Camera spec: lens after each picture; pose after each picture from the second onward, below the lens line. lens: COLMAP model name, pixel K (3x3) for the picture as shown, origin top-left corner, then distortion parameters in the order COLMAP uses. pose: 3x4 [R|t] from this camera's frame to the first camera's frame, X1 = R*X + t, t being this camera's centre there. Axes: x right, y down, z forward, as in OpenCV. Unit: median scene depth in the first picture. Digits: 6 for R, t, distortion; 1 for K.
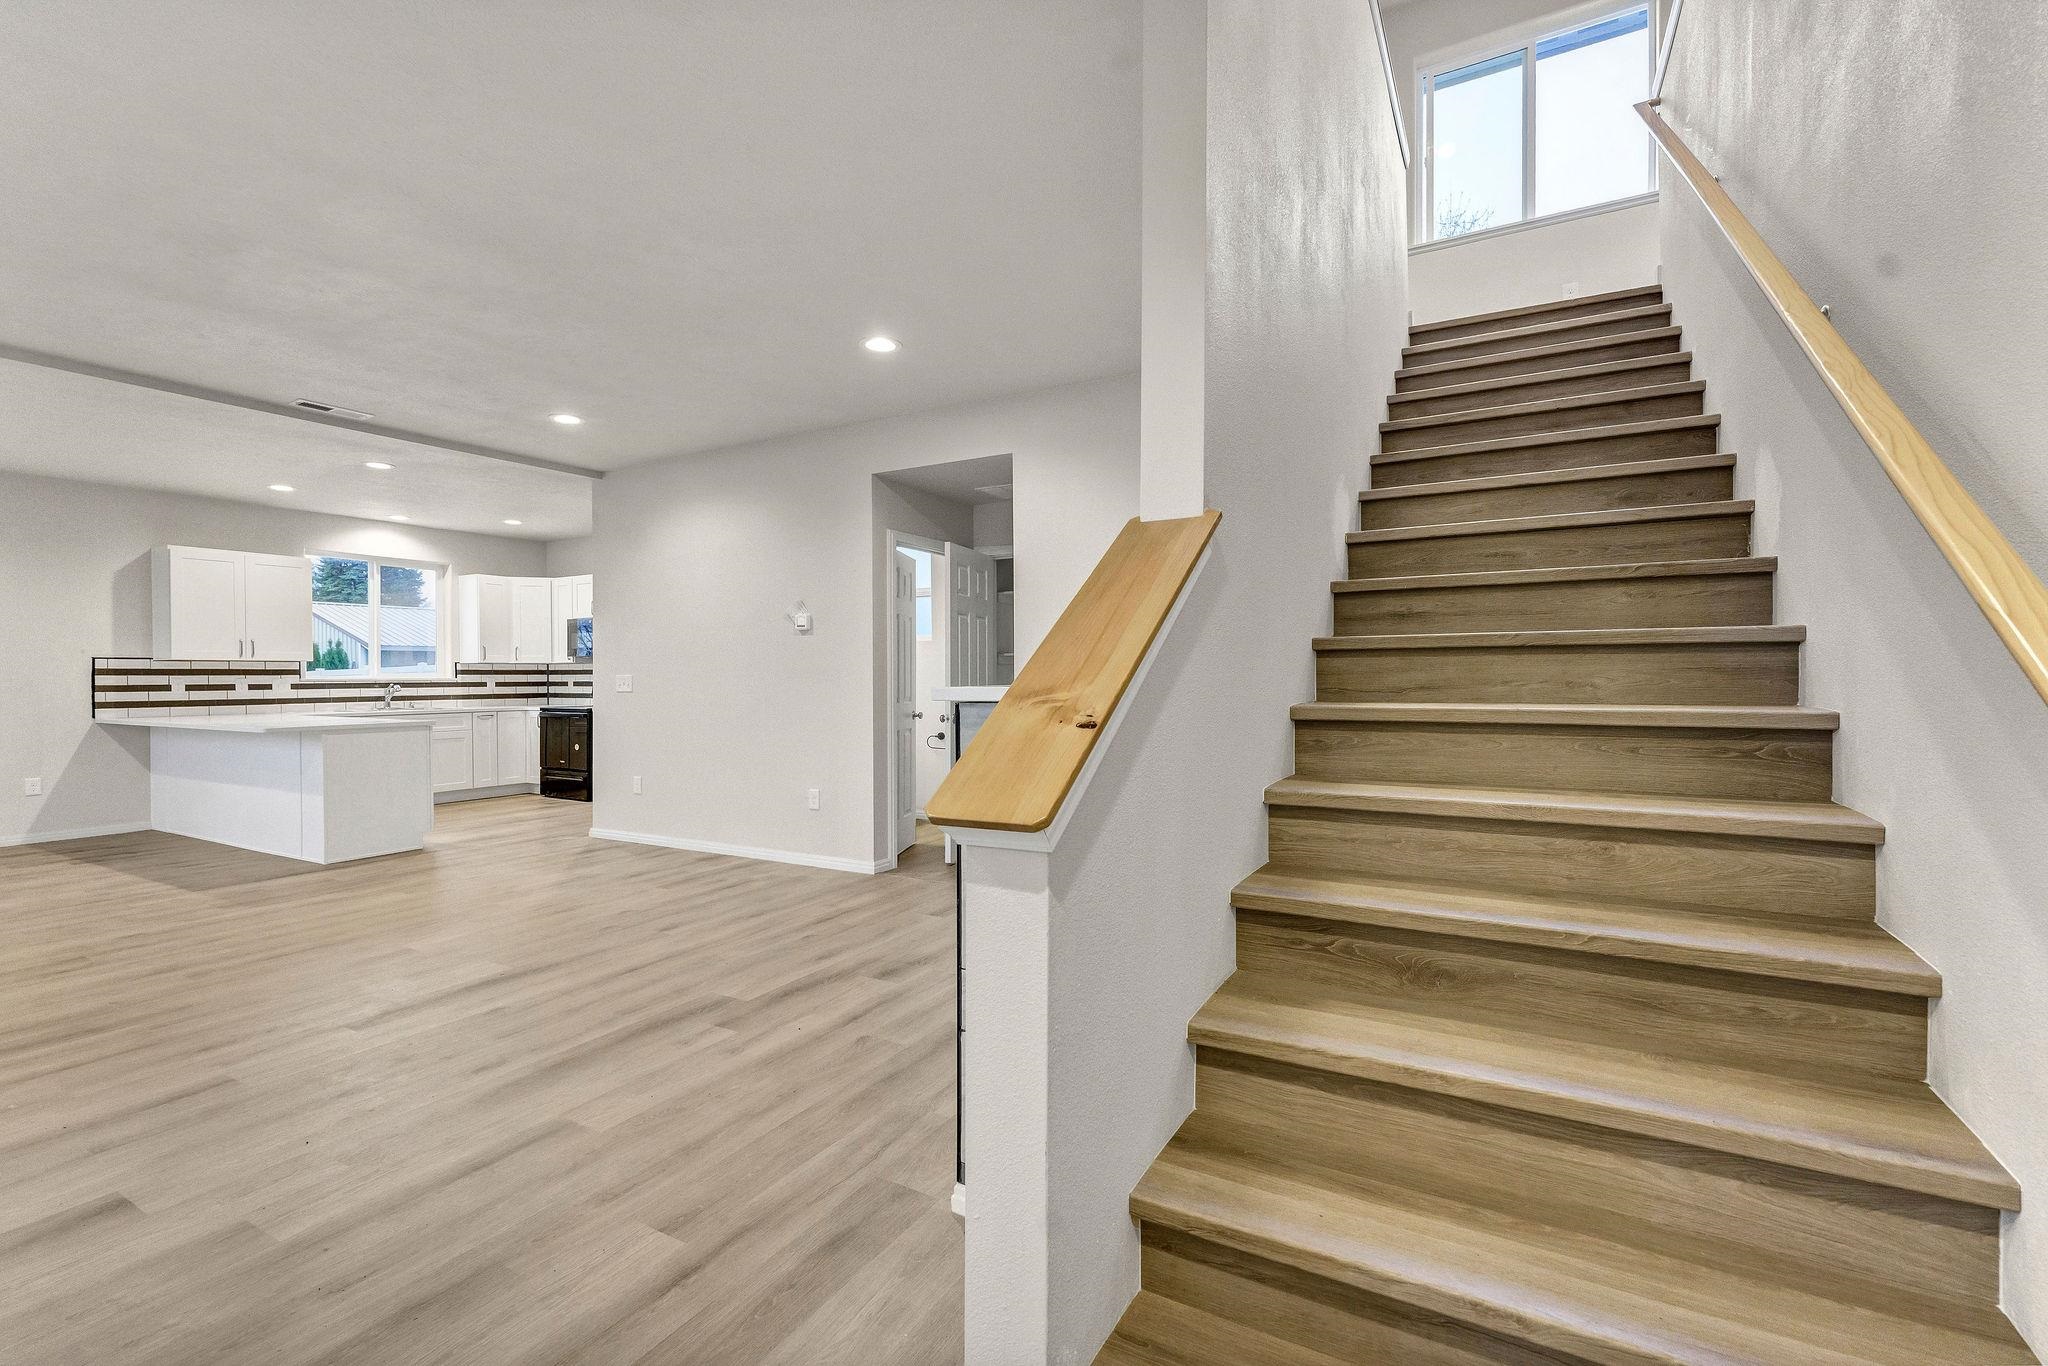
lens RADIAL K [[878.5, 0, 1014.6], [0, 878.5, 685.1], [0, 0, 1]] dist [-0.003082, 0.000109]
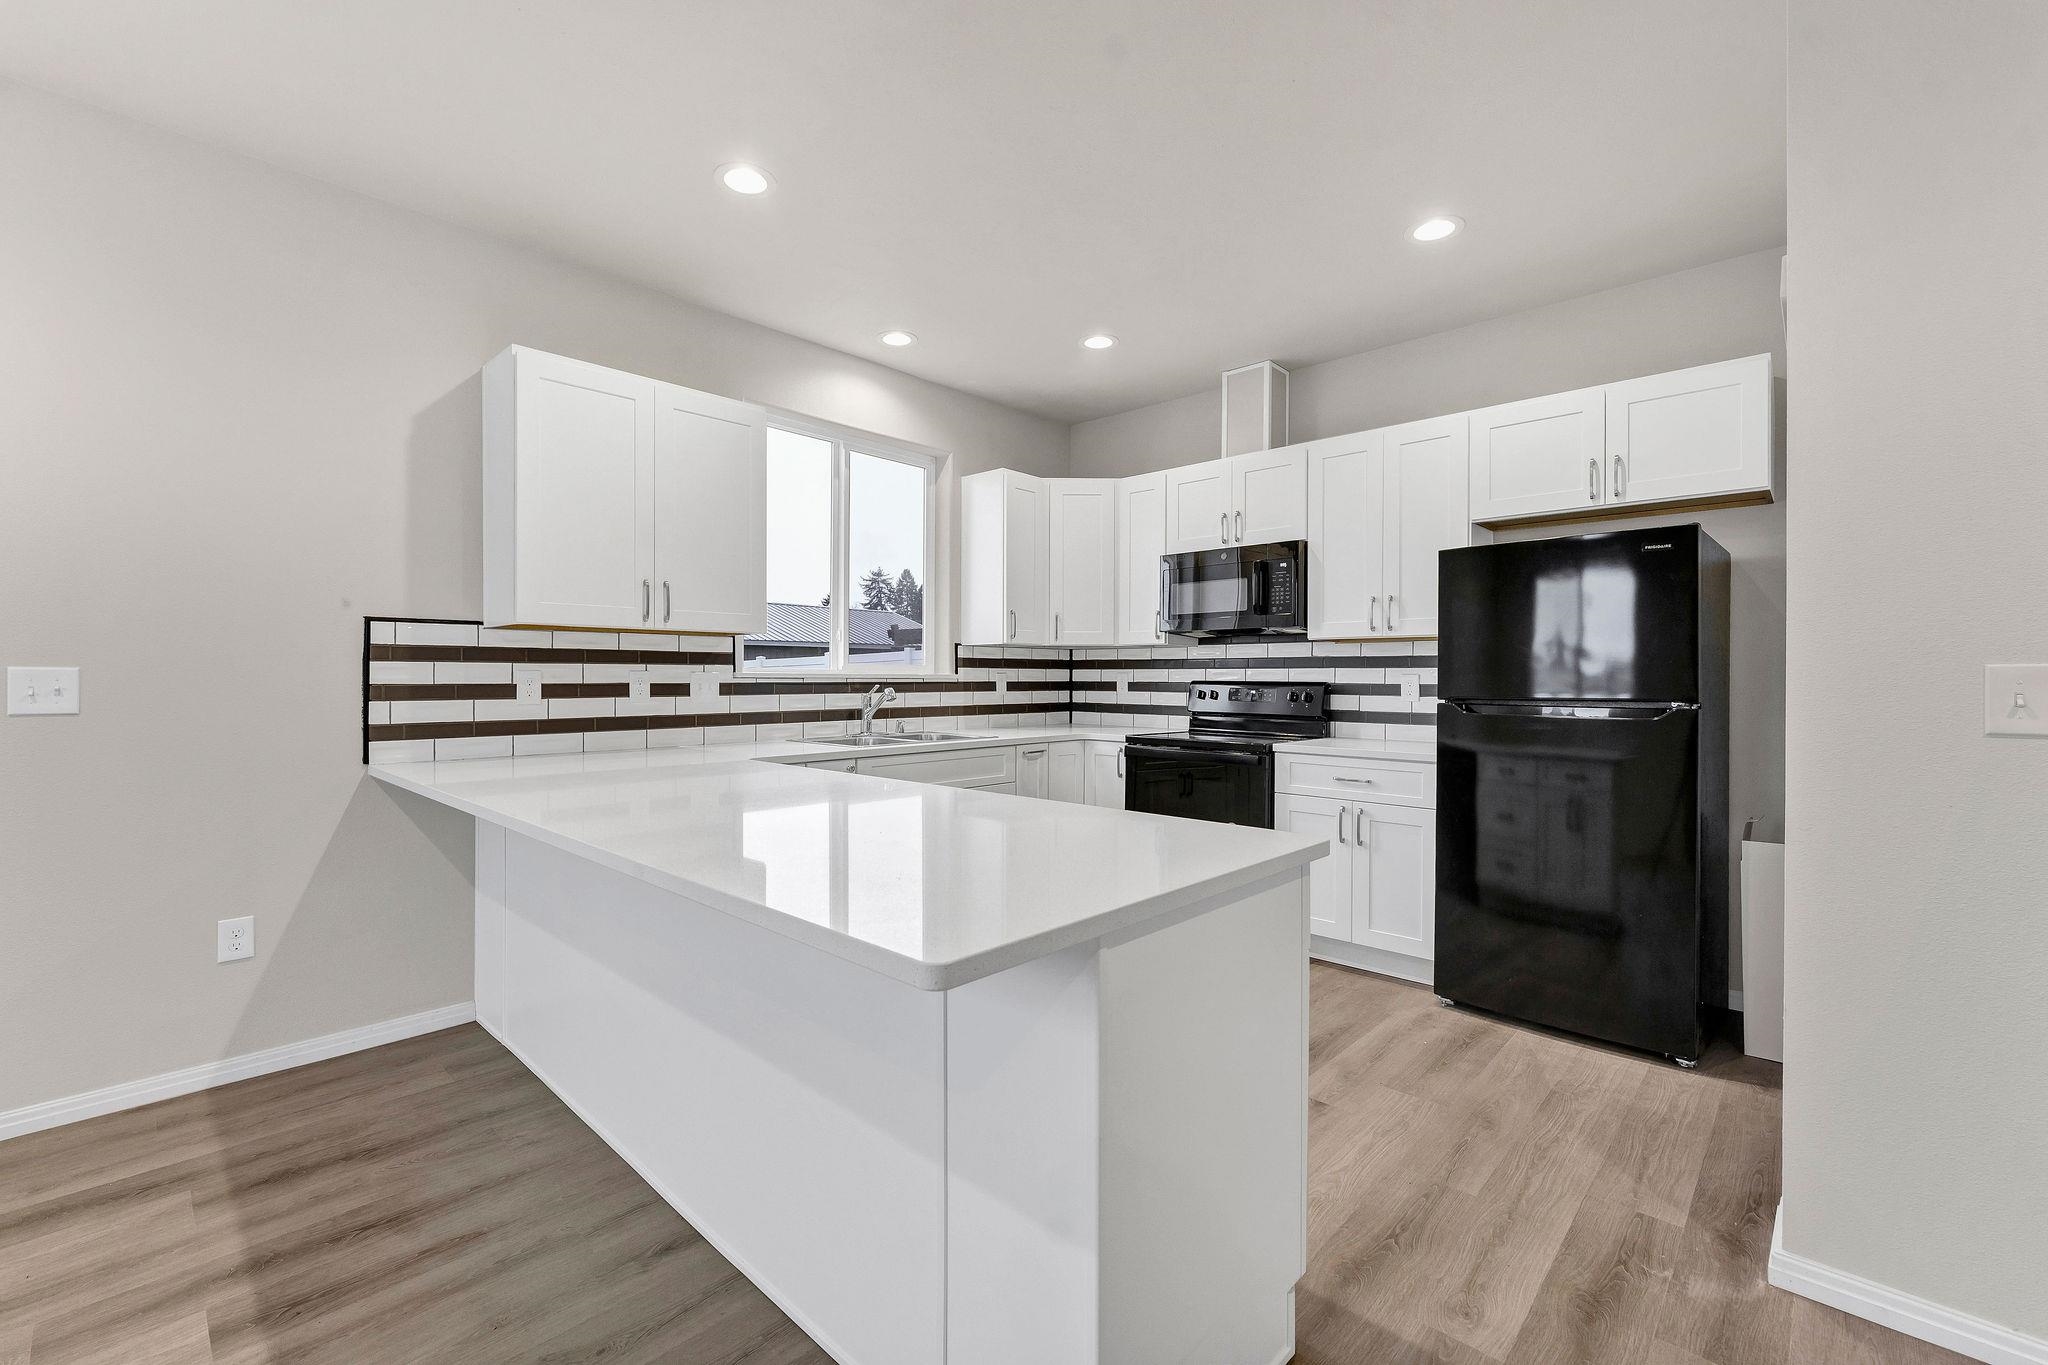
lens RADIAL K [[878.5, 0, 944.7], [0, 878.5, 684.9], [0, 0, 1]] dist [-0.003082, 0.000109]
pose [[0.955946, 0.008153, -0.293428, -0.660176], [-0.008595, 0.999963, -0.000217, -0.001746], [0.293415, 0.002730, 0.955981, 0.675226]]
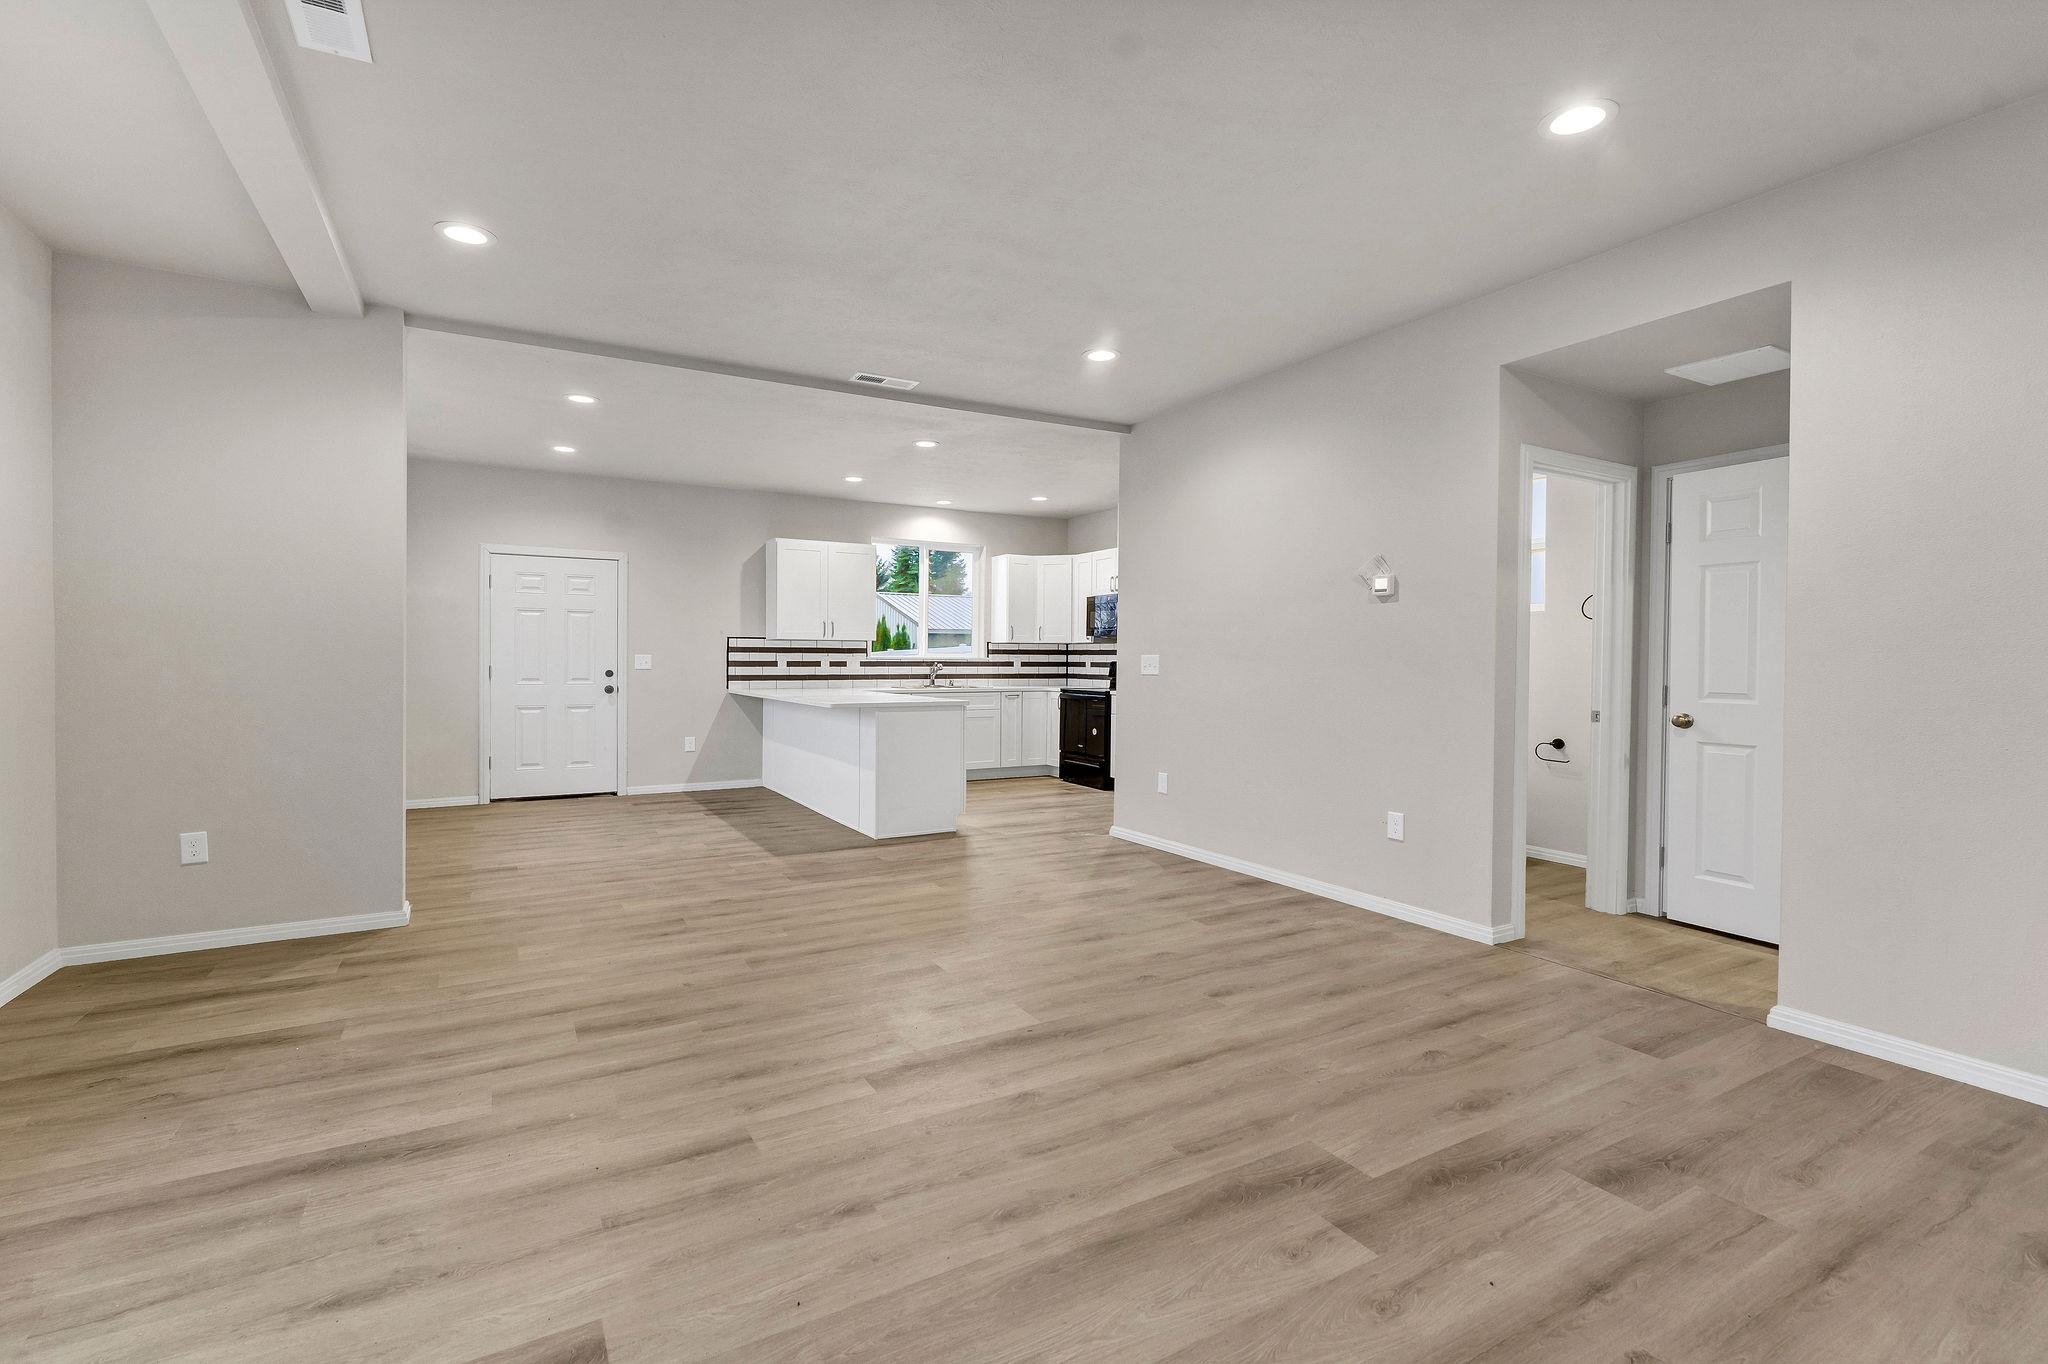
lens RADIAL K [[878.5, 0, 1005.8], [0, 878.5, 676.3], [0, 0, 1]] dist [-0.003082, 0.000109]
pose [[0.853955, 0.019382, -0.519986, -0.114802], [-0.014460, 0.999804, 0.013521, -0.000487], [0.520146, -0.004027, 0.854068, 0.182296]]
